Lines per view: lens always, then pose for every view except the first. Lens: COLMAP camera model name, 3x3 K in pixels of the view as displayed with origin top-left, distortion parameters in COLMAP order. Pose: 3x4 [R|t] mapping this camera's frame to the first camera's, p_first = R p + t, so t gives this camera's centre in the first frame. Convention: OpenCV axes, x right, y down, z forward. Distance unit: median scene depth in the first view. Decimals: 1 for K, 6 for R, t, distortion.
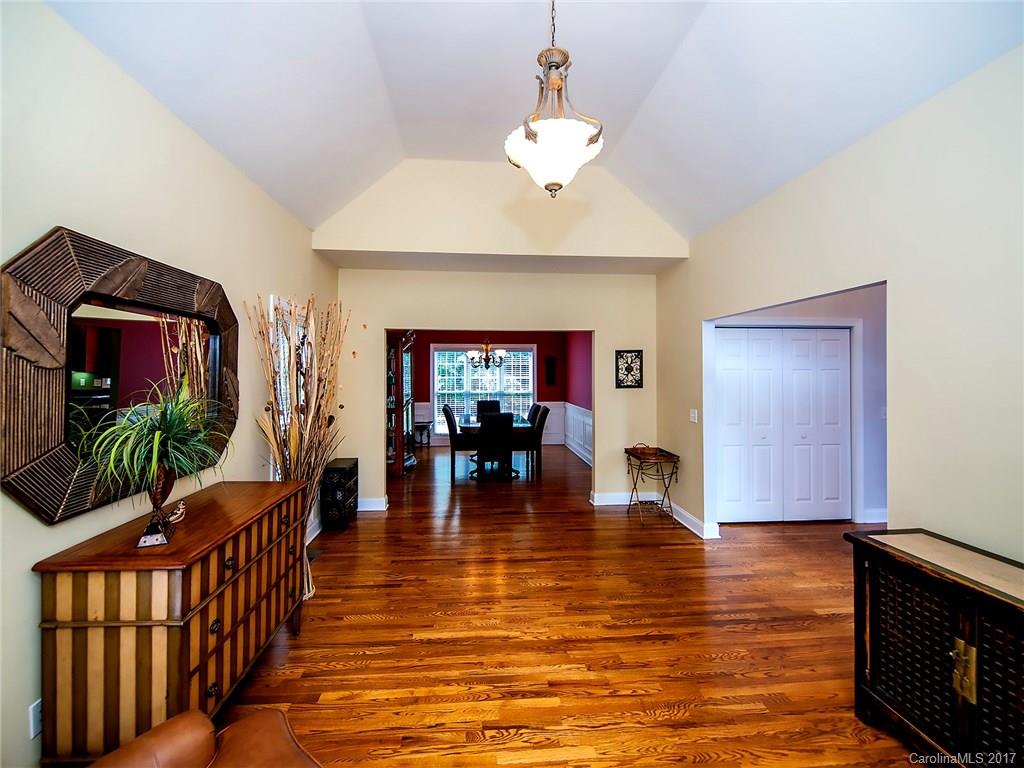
lens RADIAL K [[419.2, 0, 512.0], [0, 419.2, 373.0], [0, 0, 1]] dist [0.002017, -0.001959]
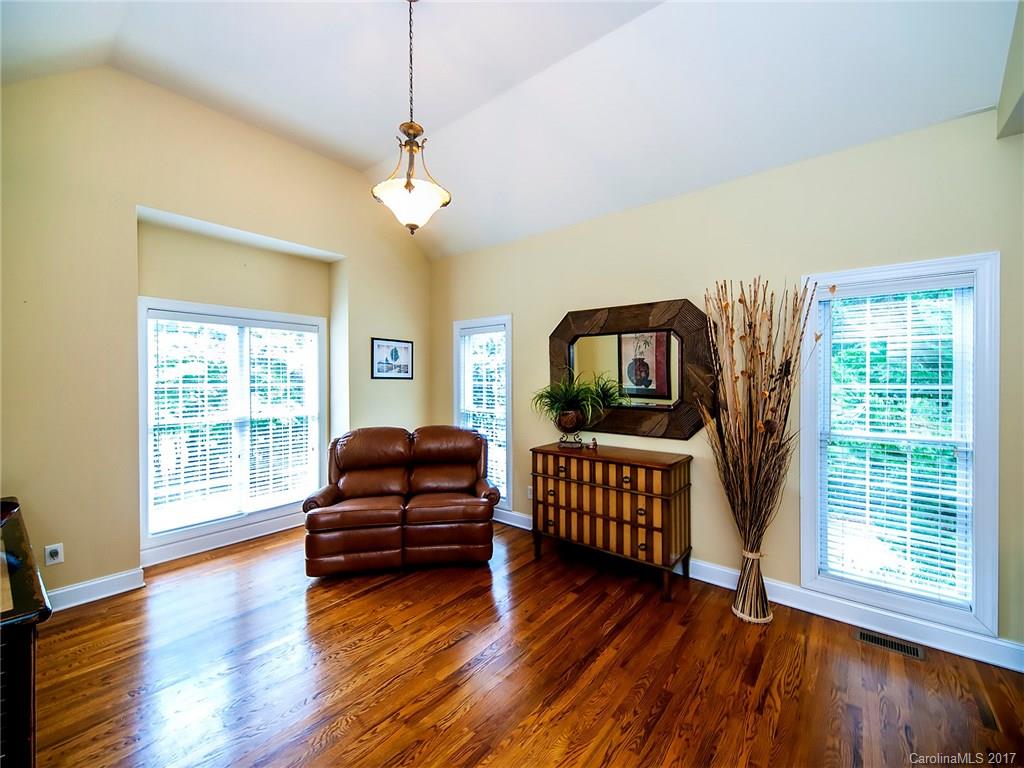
lens RADIAL K [[419.2, 0, 514.7], [0, 419.2, 378.5], [0, 0, 1]] dist [0.002017, -0.001959]
pose [[-0.679532, -0.001953, -0.733643, 0.689100], [-0.007560, 0.999962, 0.004340, 0.029058], [0.733607, 0.008496, -0.679521, 1.694209]]
